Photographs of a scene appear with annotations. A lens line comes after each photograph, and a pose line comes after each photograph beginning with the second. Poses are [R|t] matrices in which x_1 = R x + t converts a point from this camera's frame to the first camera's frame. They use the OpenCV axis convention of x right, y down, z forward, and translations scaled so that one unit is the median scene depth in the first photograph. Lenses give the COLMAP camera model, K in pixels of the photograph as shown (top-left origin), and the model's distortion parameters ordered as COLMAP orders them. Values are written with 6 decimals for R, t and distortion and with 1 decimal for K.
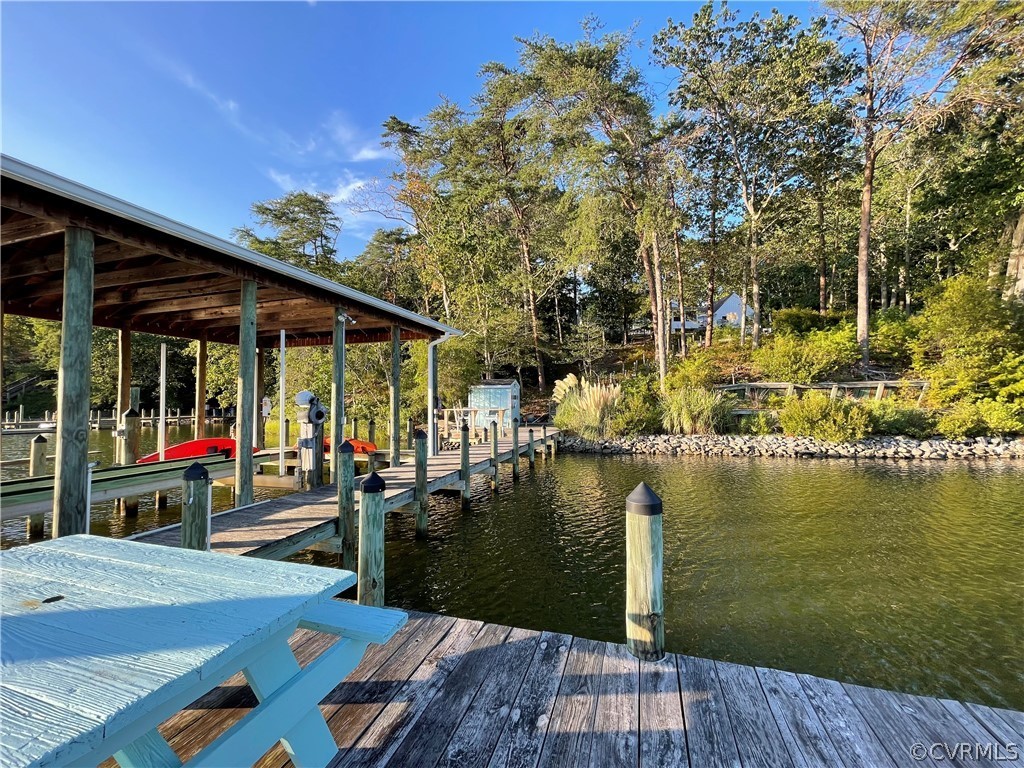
lens RADIAL K [[409.7, 0, 513.6], [0, 409.7, 381.0], [0, 0, 1]] dist [0.009240, -0.000783]
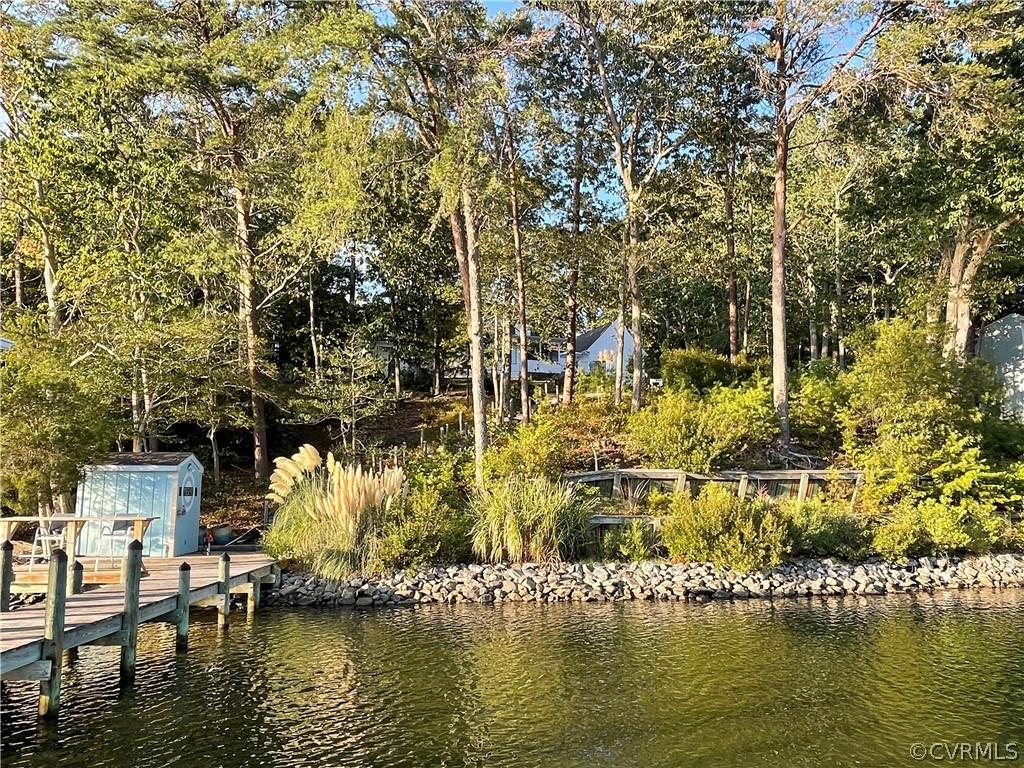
lens RADIAL K [[735.1, 0, 518.3], [0, 735.1, 378.2], [0, 0, 1]] dist [0.016736, -0.007940]
pose [[0.944330, 0.057060, 0.324015, 0.091023], [-0.021131, 0.993331, -0.113340, -0.002205], [-0.328322, 0.100184, 0.939238, 0.058597]]
